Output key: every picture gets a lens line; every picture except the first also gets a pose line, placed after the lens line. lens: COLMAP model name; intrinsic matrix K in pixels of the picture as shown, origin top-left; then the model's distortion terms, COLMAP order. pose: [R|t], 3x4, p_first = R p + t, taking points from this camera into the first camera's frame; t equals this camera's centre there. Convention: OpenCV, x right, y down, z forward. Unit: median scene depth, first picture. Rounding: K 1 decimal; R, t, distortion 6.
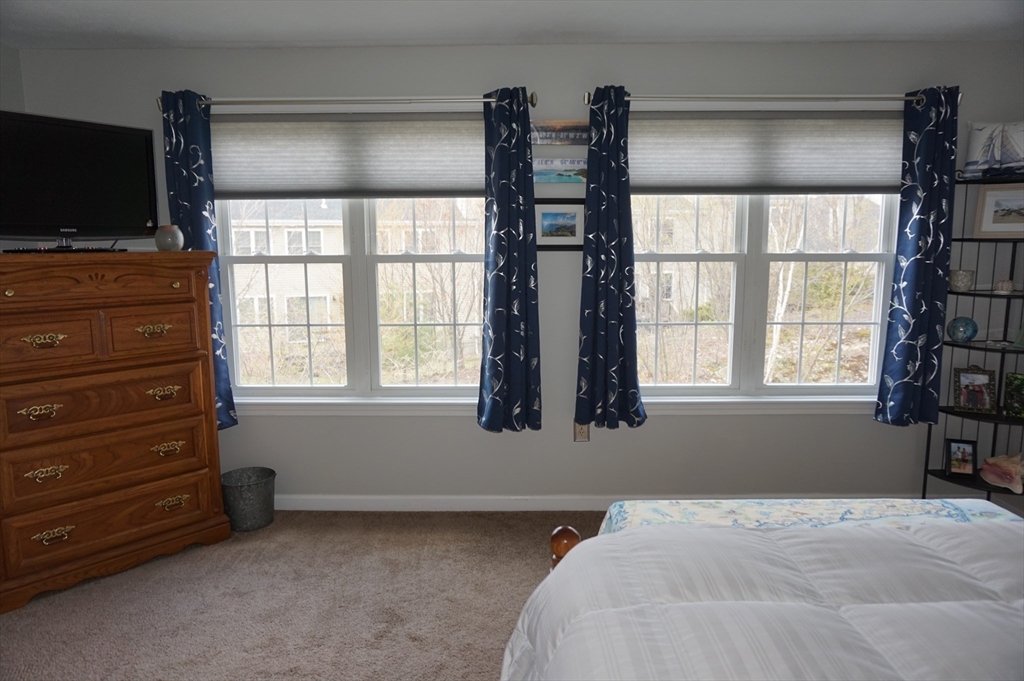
lens RADIAL K [[646.1, 0, 516.4], [0, 646.1, 345.1], [0, 0, 1]] dist [-0.023594, 0.000813]
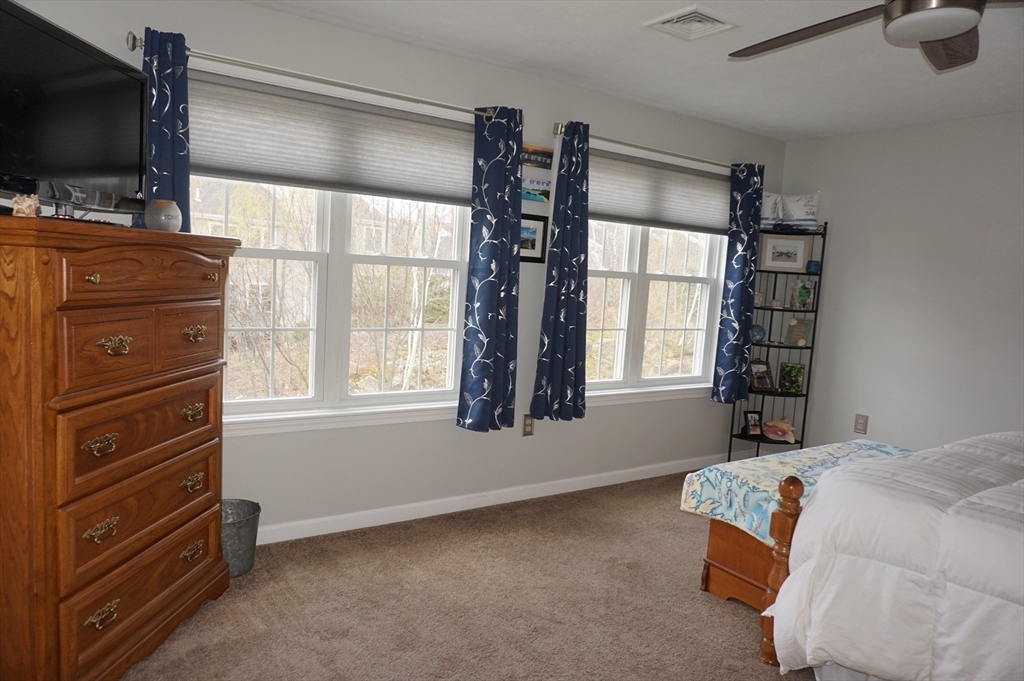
lens RADIAL K [[691.7, 0, 514.1], [0, 691.7, 345.2], [0, 0, 1]] dist [-0.032309, 0.023932]
pose [[0.814056, -0.010488, 0.580692, -0.636294], [0.012467, 0.999922, 0.000582, -0.006407], [-0.580653, 0.006766, 0.814123, 0.058426]]
